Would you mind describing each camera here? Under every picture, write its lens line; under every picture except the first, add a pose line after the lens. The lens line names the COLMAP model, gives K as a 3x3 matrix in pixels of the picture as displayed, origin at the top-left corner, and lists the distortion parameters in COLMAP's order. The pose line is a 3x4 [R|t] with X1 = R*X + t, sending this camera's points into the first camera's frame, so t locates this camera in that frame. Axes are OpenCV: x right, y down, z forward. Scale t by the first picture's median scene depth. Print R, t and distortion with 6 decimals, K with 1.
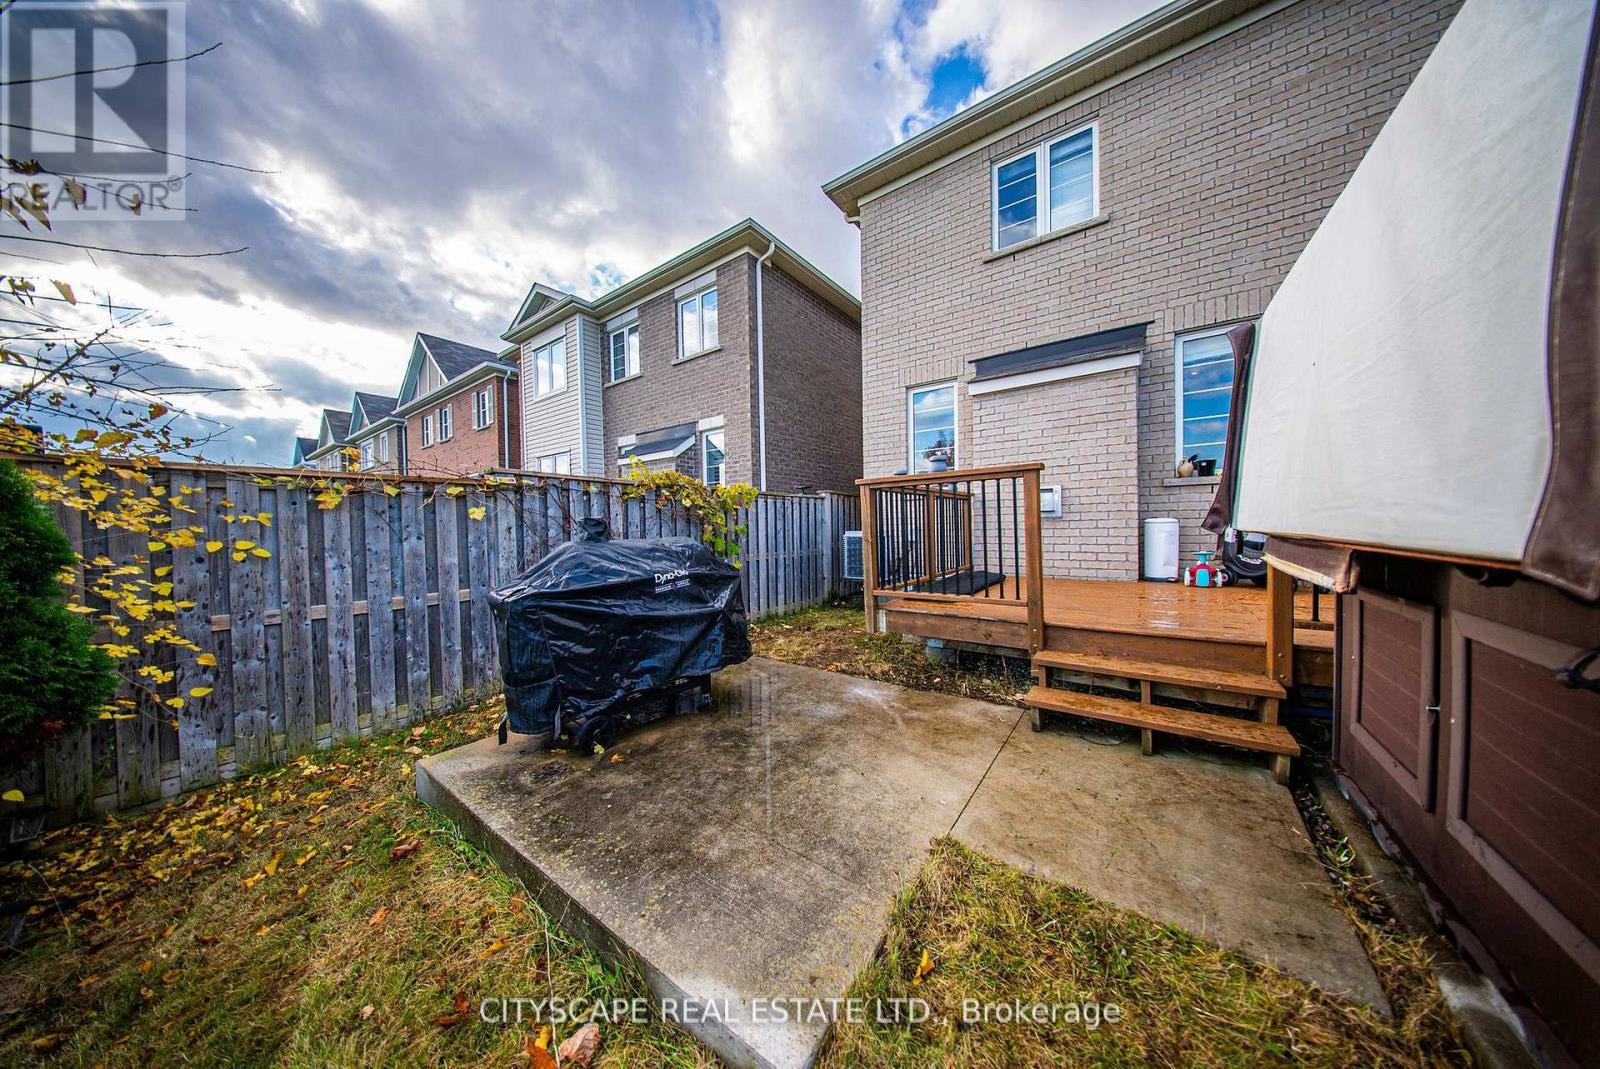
lens RADIAL K [[471.7, 0, 800.0], [0, 471.7, 534.5], [0, 0, 1]] dist [-0.014400, -0.000045]
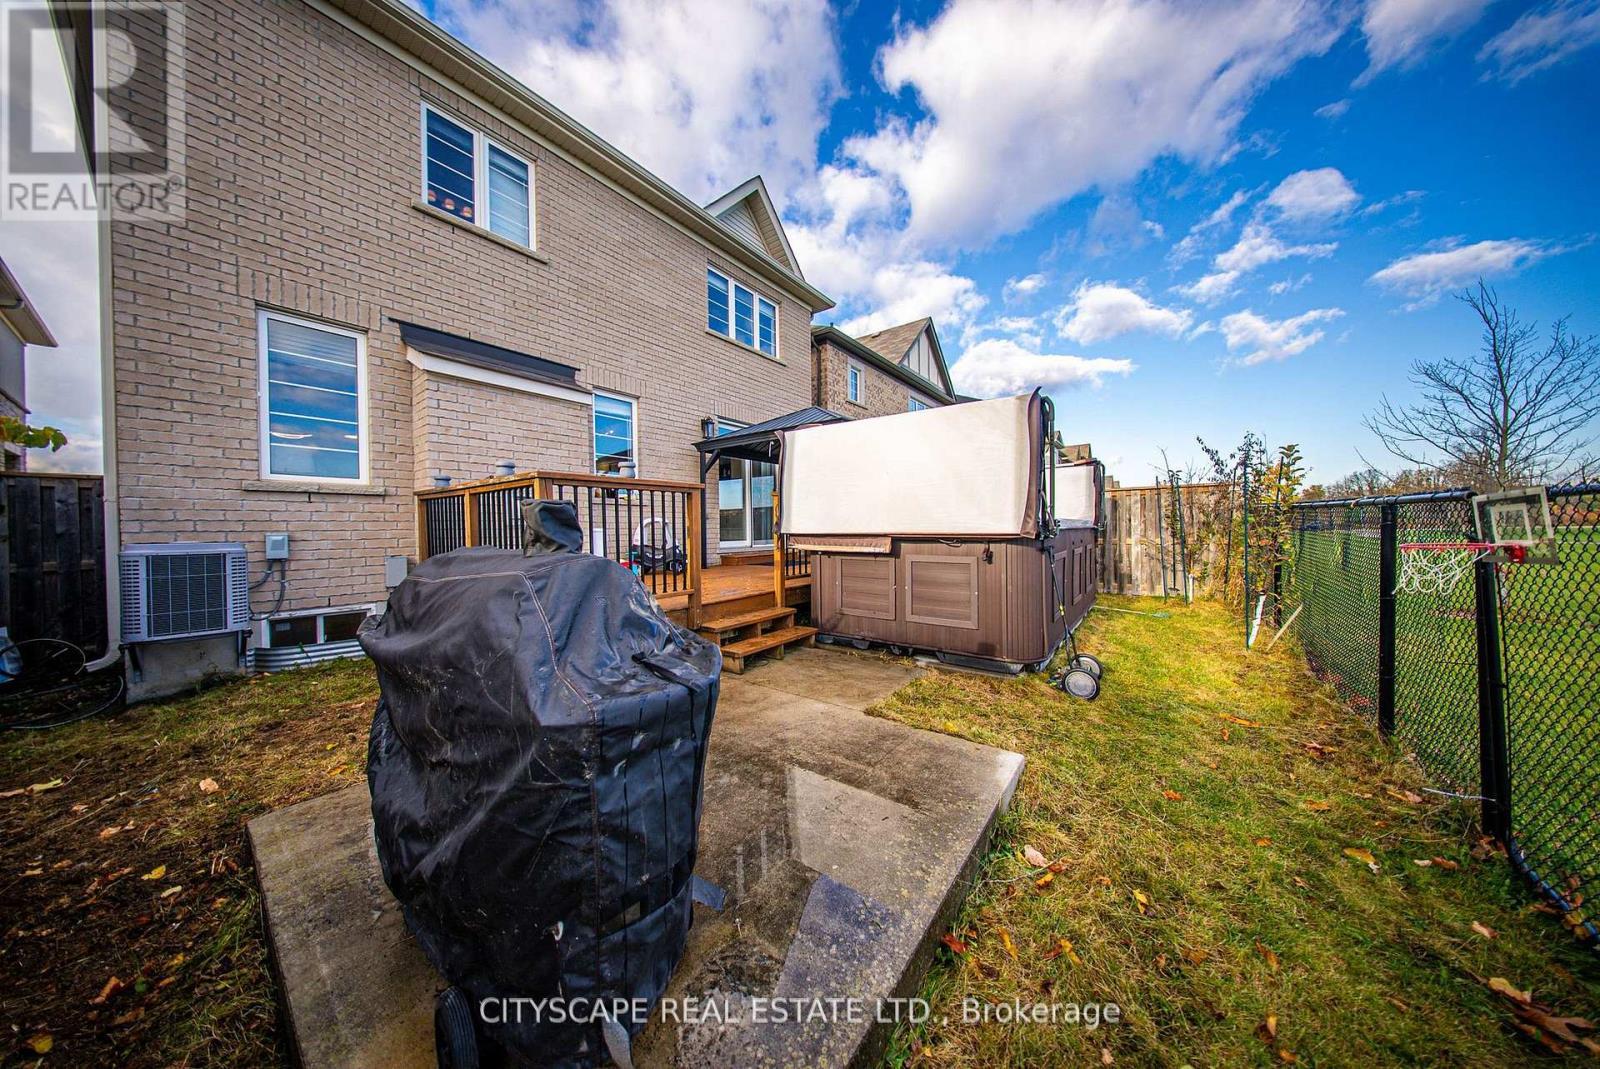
lens RADIAL K [[471.7, 0, 800.0], [0, 471.7, 534.5], [0, 0, 1]] dist [-0.014400, -0.000045]
pose [[-0.002924, 0.009159, 0.999954, -0.475980], [0.023594, 0.999680, -0.009088, 0.006343], [-0.999717, 0.023567, -0.003139, 0.415105]]
